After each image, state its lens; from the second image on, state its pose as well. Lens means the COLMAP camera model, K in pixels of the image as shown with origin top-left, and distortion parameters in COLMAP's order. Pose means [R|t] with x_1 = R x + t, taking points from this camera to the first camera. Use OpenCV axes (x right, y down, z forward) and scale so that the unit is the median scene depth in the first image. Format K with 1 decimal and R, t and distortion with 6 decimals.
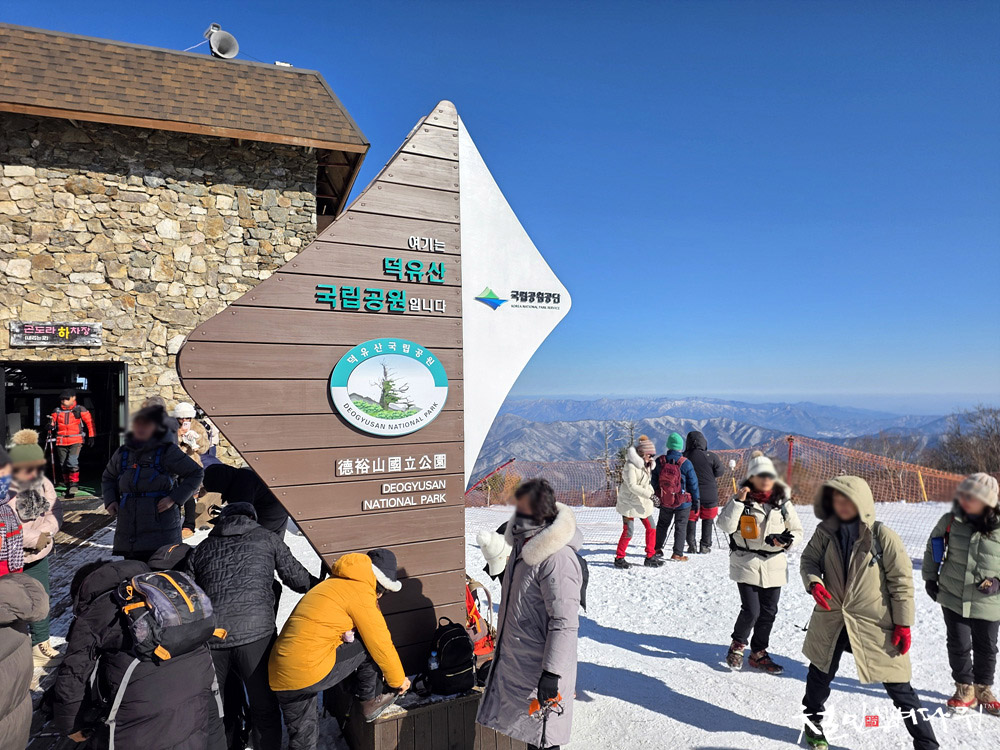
lens RADIAL K [[665.4, 0, 503.2], [0, 665.4, 377.3], [0, 0, 1]] dist [0.042381, -0.018998]
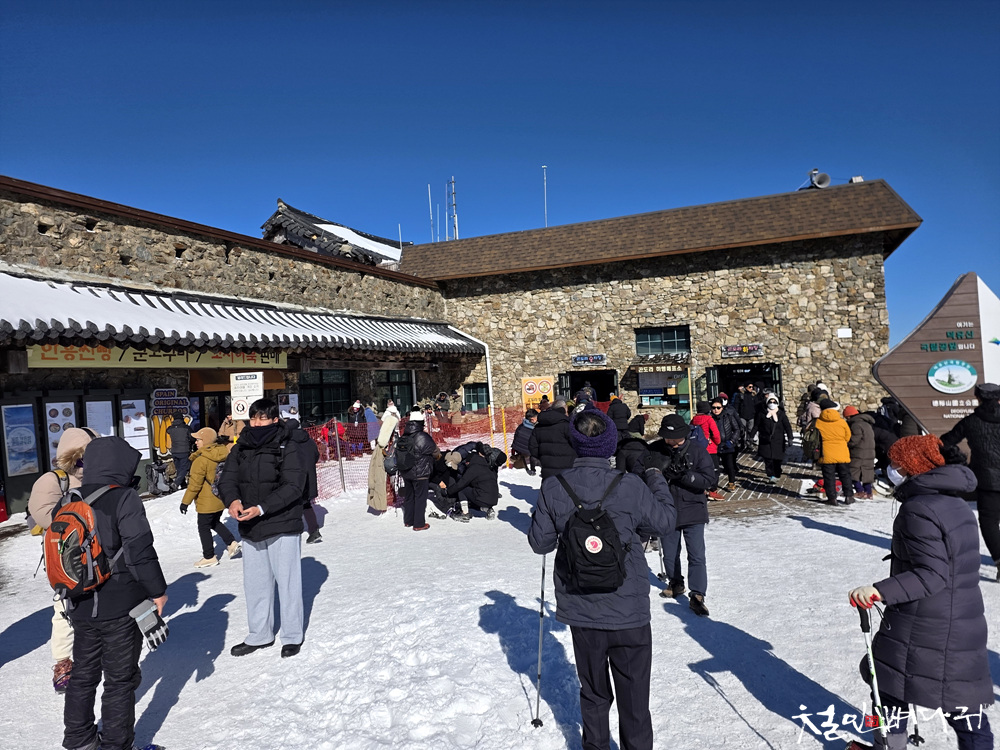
lens RADIAL K [[665.4, 0, 485.1], [0, 665.4, 364.9], [0, 0, 1]] dist [0.042381, -0.018998]
pose [[0.728711, -0.038838, -0.683719, 0.138386], [0.045506, 0.998930, -0.008242, -0.039329], [0.683308, -0.025107, 0.729698, -0.962207]]
